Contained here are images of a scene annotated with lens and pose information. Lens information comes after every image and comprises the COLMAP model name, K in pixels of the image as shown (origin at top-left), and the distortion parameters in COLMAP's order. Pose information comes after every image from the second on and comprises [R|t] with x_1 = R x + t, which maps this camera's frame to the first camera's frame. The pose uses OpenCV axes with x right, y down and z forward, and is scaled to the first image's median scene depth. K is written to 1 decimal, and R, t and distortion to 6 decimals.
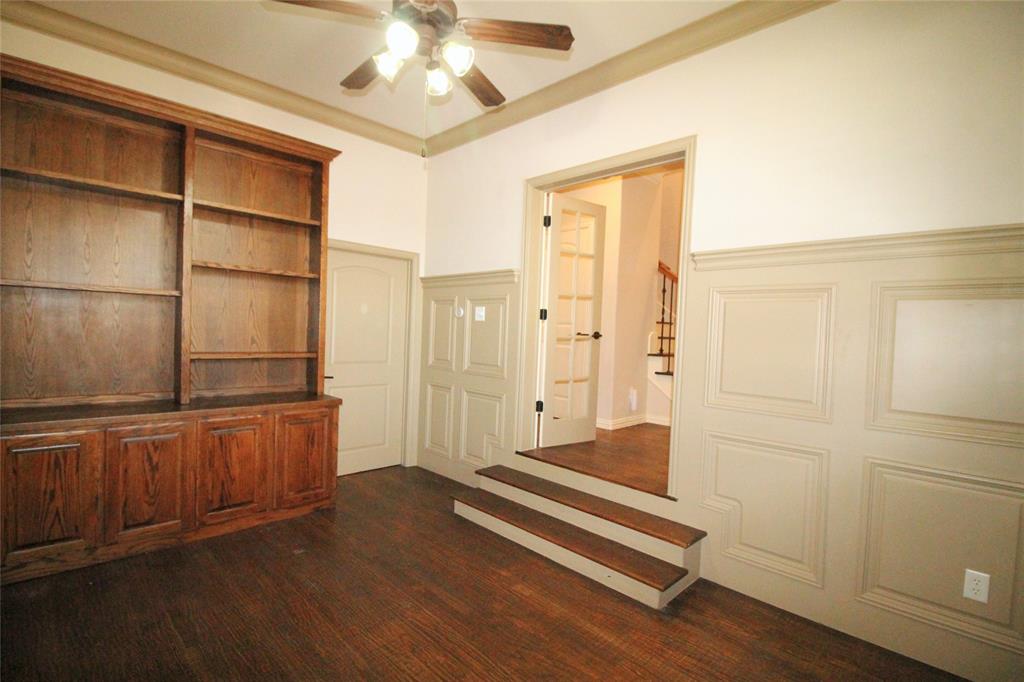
lens RADIAL K [[481.7, 0, 511.0], [0, 481.7, 338.8], [0, 0, 1]] dist [-0.001781, -0.010685]
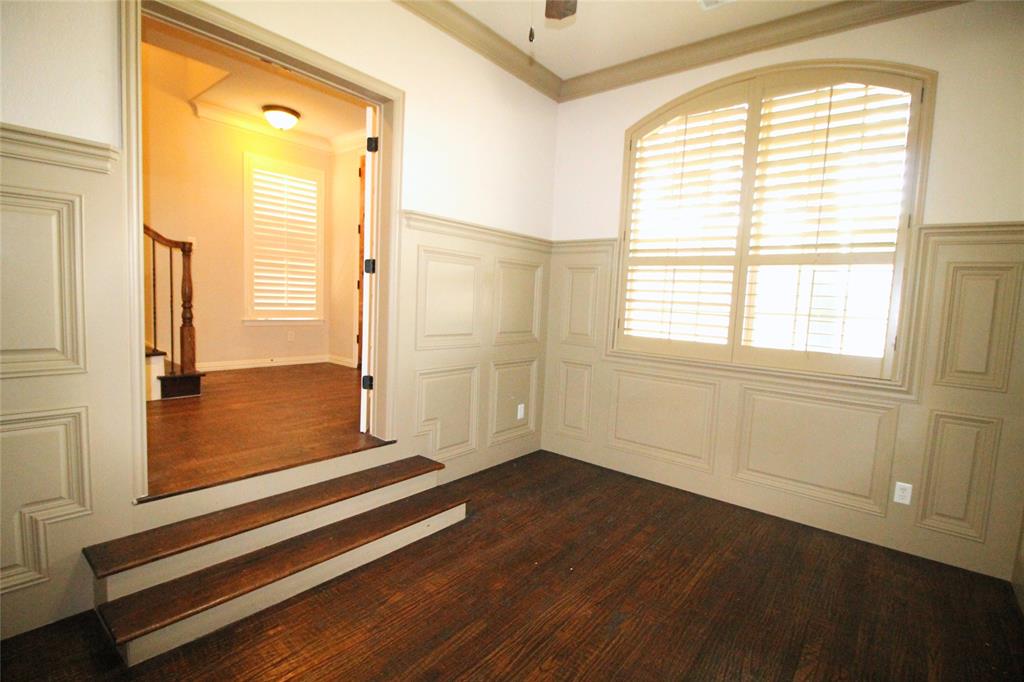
lens RADIAL K [[481.7, 0, 510.9], [0, 481.7, 341.7], [0, 0, 1]] dist [-0.001781, -0.010685]
pose [[-0.082940, -0.140496, 0.986601, -0.723819], [-0.033897, 0.989837, 0.138107, -0.045544], [-0.995978, -0.021989, -0.086860, 0.853911]]
